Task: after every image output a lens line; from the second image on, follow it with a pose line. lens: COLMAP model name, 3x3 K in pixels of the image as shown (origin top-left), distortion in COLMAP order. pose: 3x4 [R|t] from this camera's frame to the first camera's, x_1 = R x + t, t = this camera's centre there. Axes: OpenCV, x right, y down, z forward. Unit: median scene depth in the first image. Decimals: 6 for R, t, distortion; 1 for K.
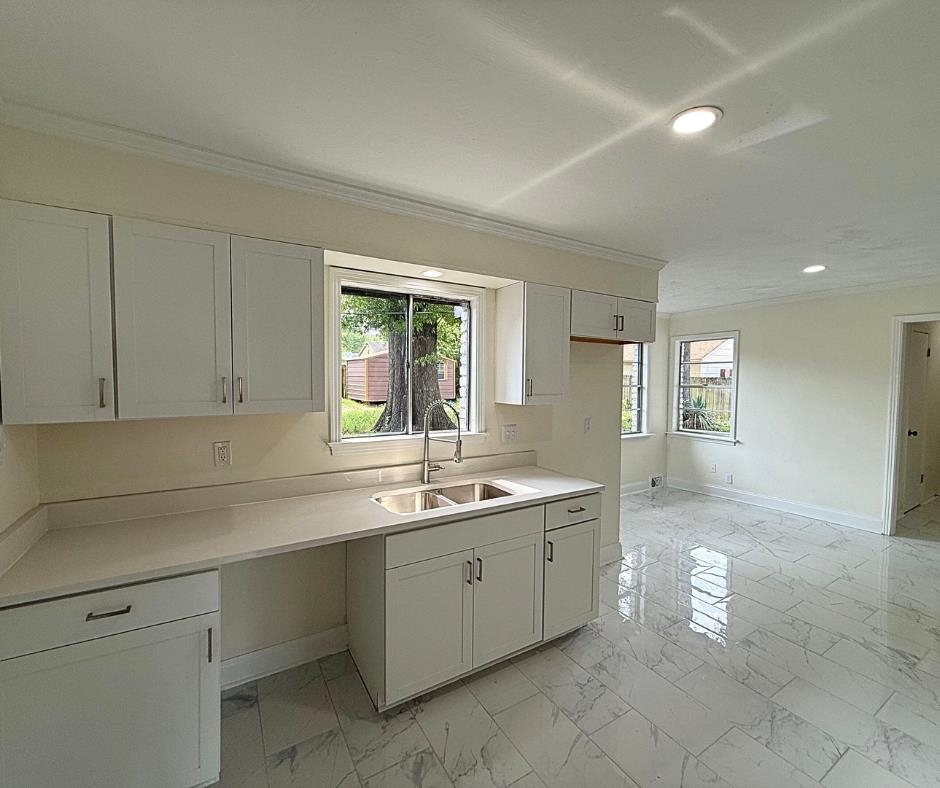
lens RADIAL K [[420.0, 0, 466.2], [0, 420.0, 394.6], [0, 0, 1]] dist [-0.000187, 0.000345]
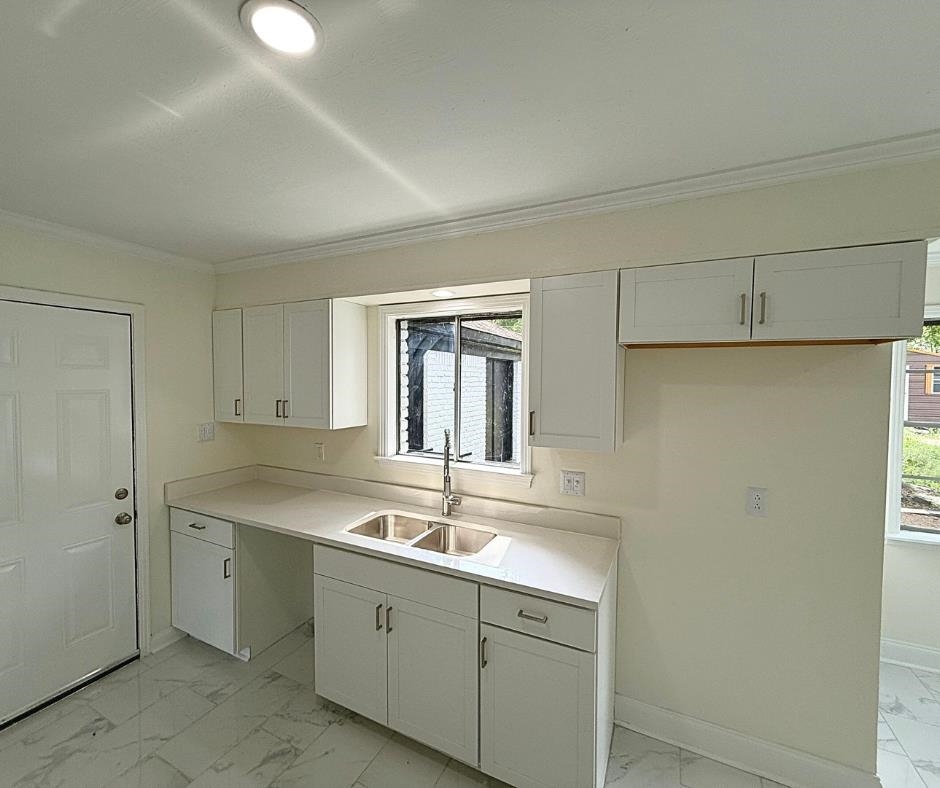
lens RADIAL K [[420.0, 0, 466.3], [0, 420.0, 394.7], [0, 0, 1]] dist [-0.000187, 0.000345]
pose [[0.533014, 0.025389, -0.845726, 0.788403], [-0.041647, 0.999125, 0.003746, -0.071430], [0.845081, 0.033226, 0.533605, 0.578904]]
